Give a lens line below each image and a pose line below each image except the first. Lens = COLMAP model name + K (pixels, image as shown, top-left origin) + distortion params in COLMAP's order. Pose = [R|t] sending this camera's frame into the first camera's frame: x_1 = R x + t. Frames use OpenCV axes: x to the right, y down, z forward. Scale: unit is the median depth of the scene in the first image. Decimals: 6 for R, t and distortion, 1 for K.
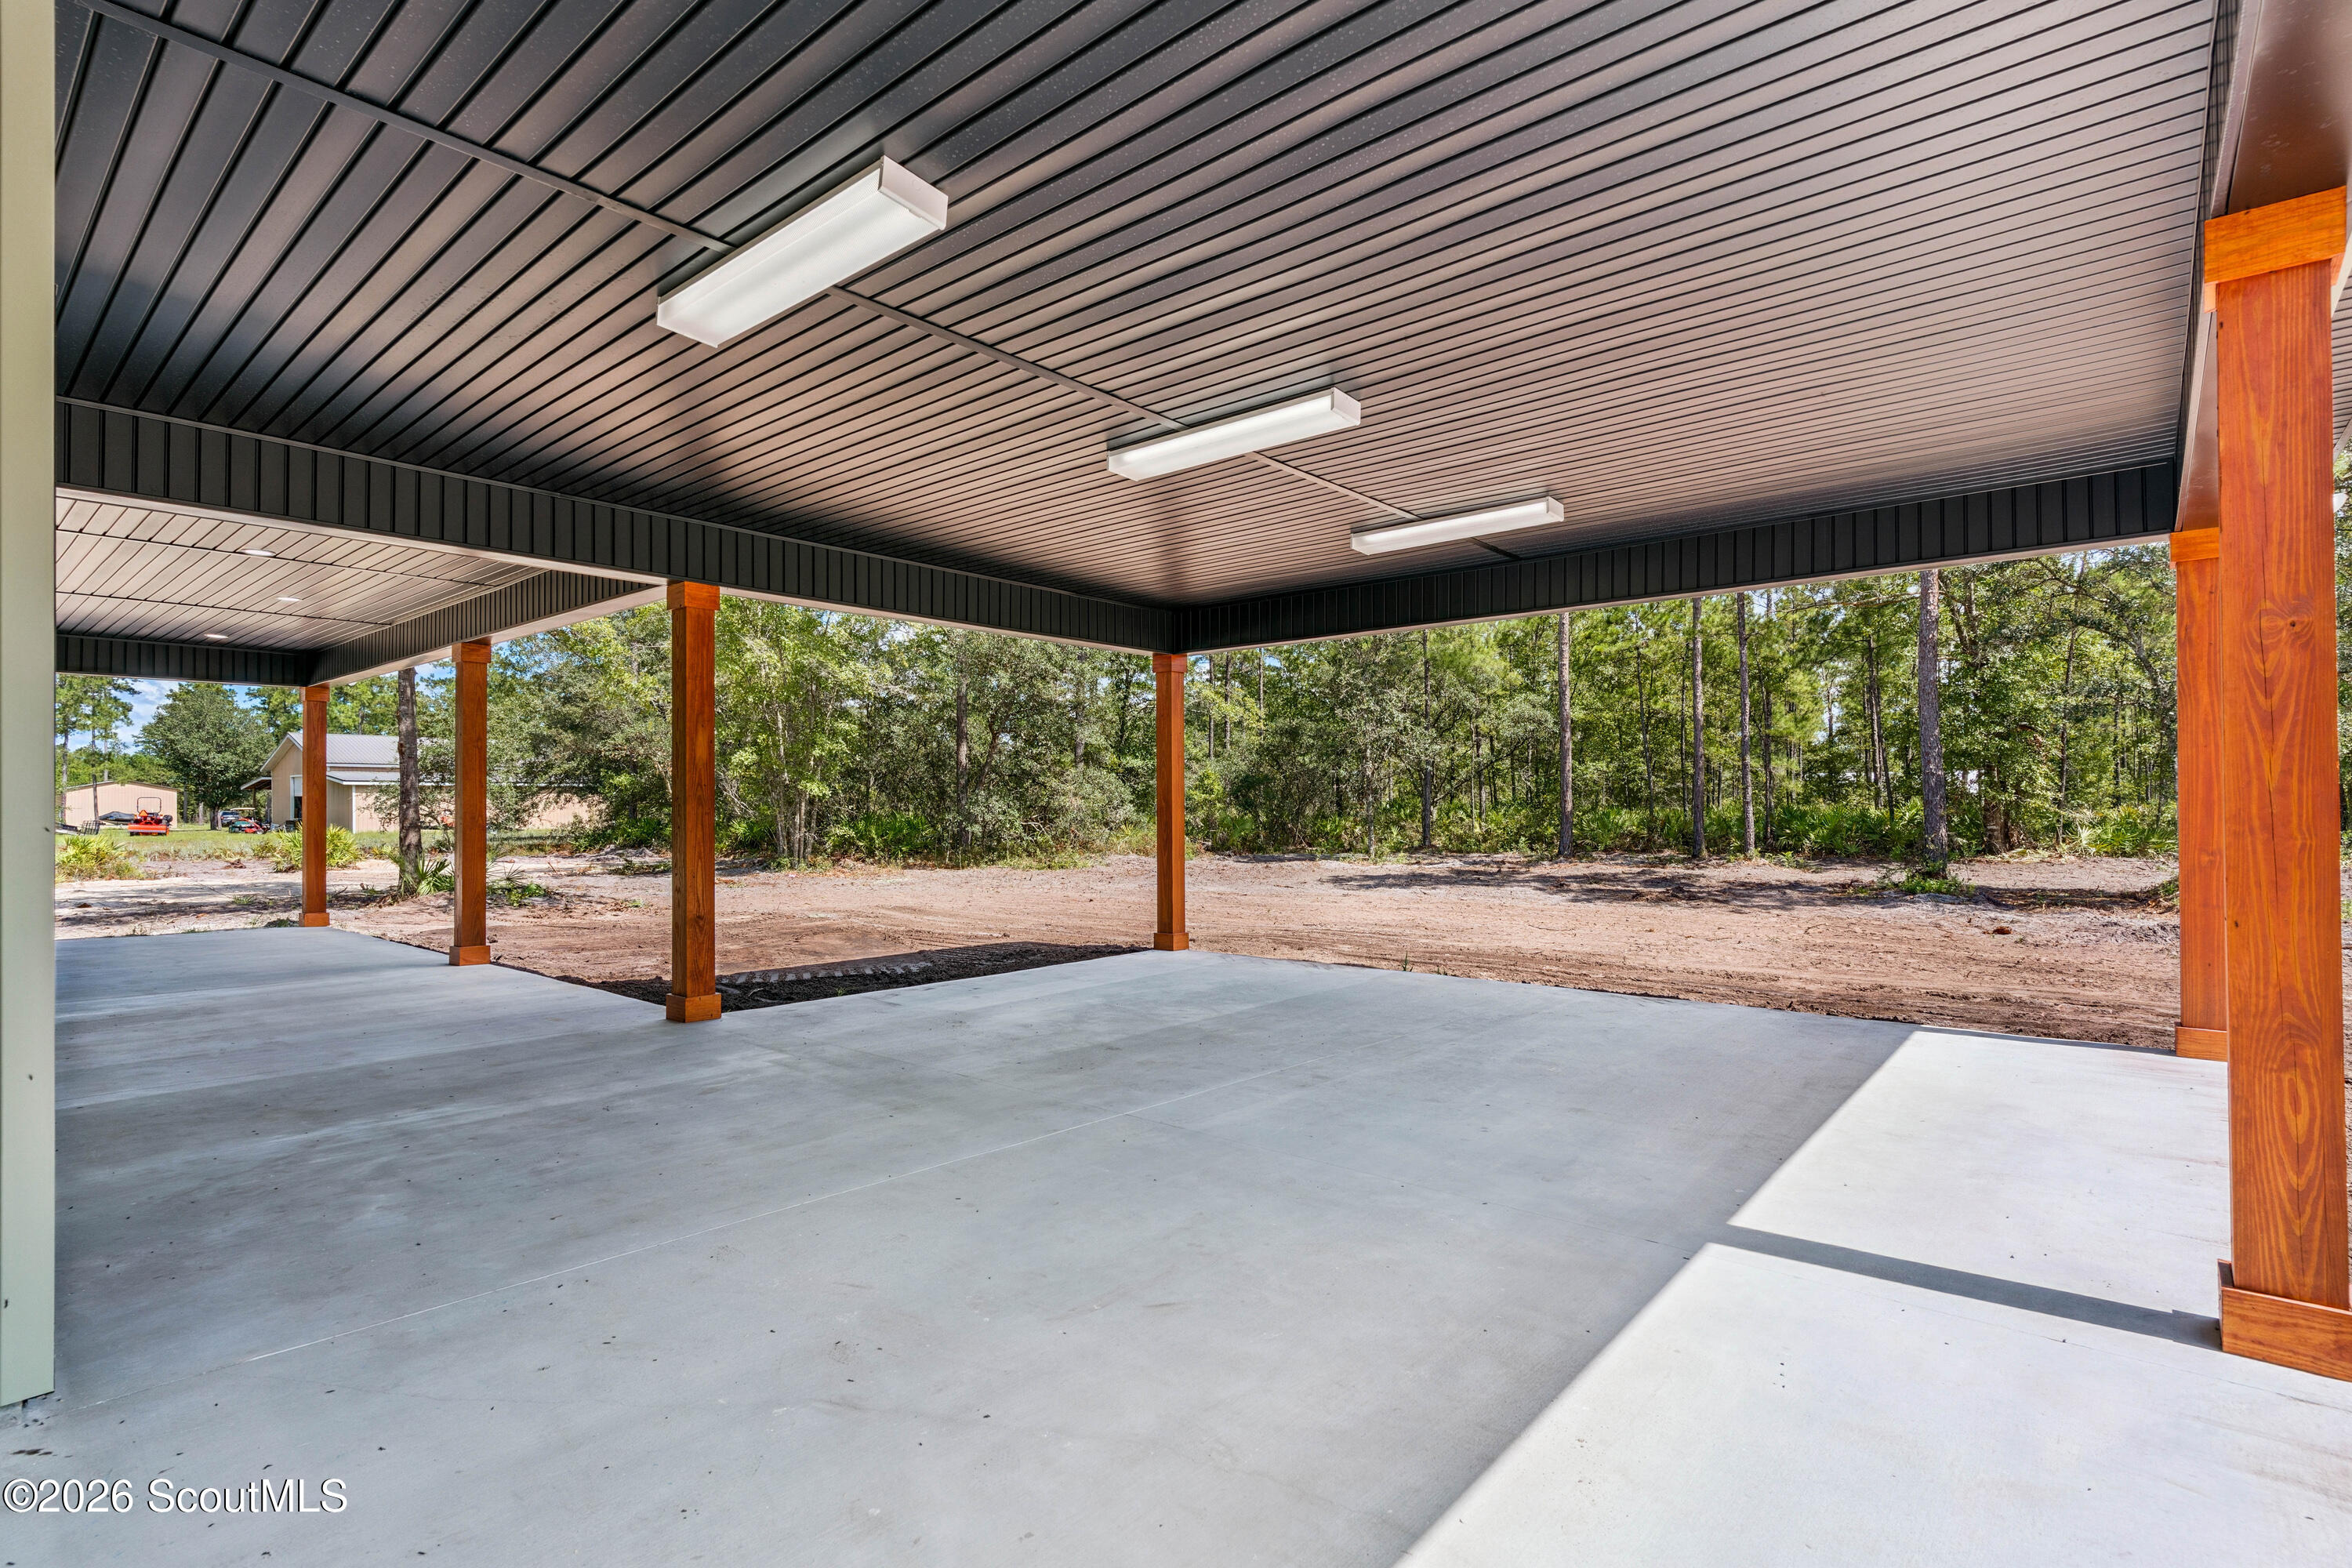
lens RADIAL K [[1112.1, 0, 1156.3], [0, 1112.1, 790.2], [0, 0, 1]] dist [0.000800, -0.000111]
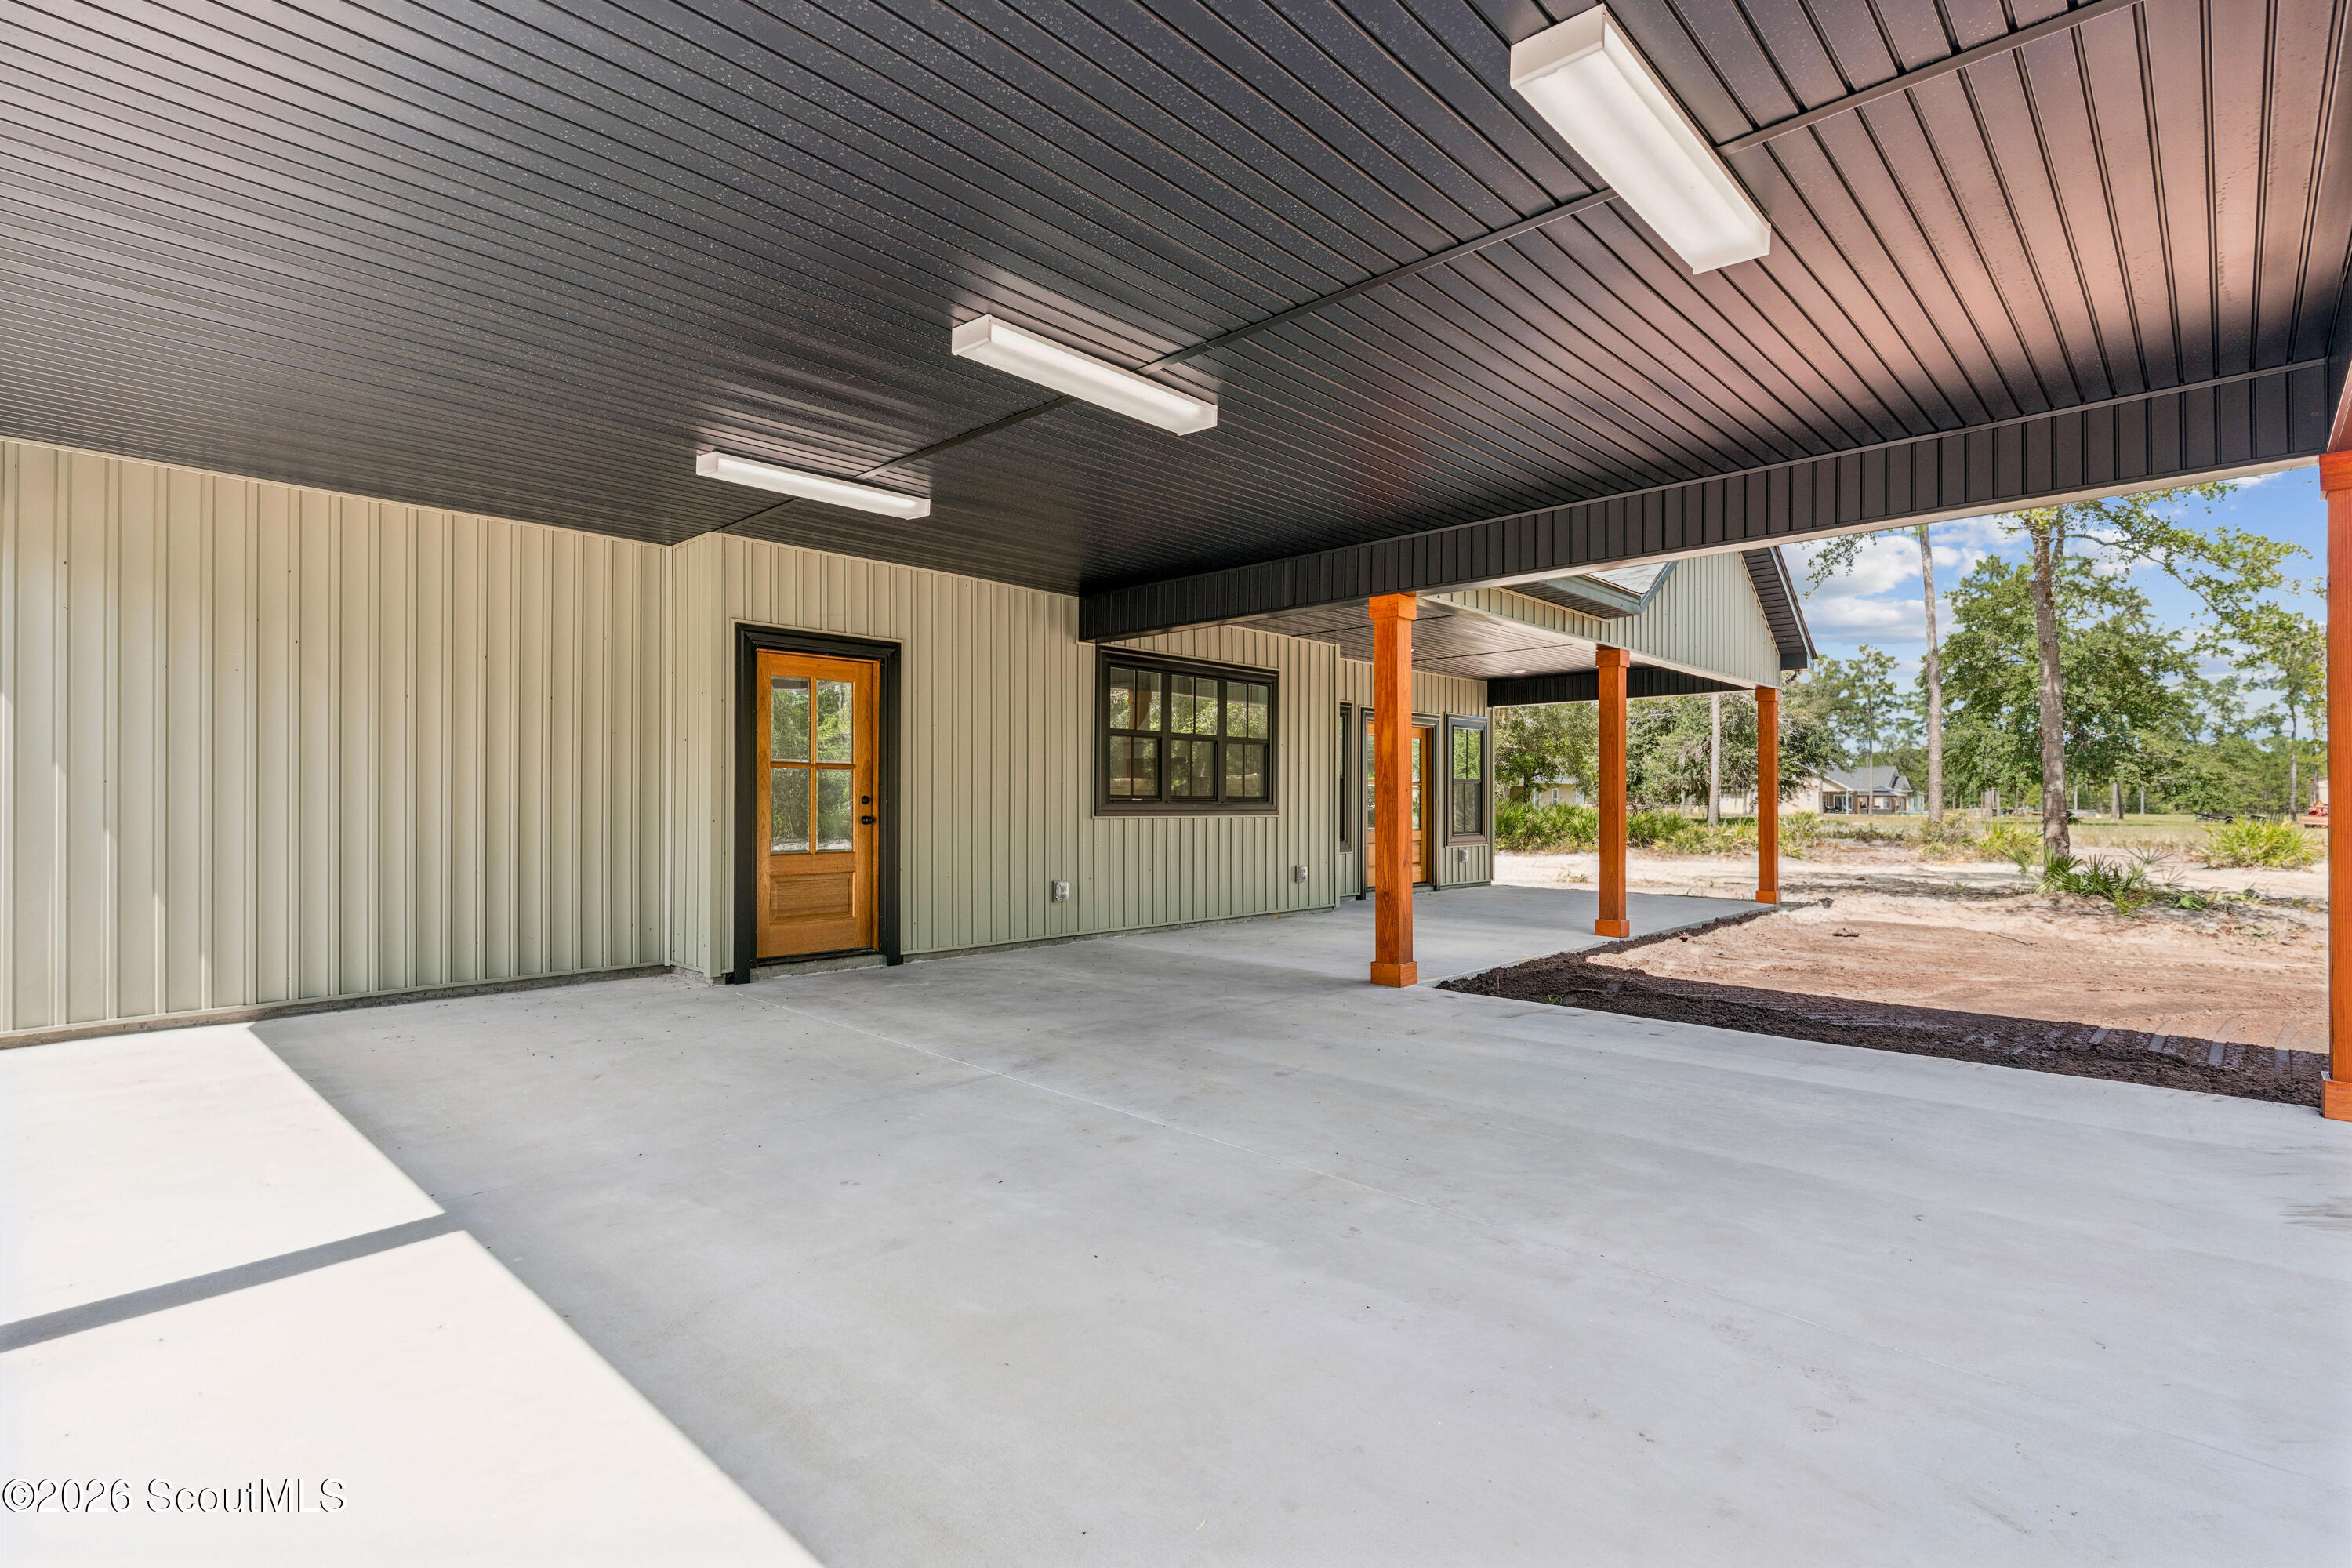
lens RADIAL K [[1176.1, 0, 1176.0], [0, 1176.1, 784.0], [0, 0, 1]] dist [-0.000489, -0.000302]
pose [[-0.061565, -0.008645, -0.998066, 0.799105], [0.012413, 0.999879, -0.009427, 0.016127], [0.998026, -0.012969, -0.061450, 0.904802]]
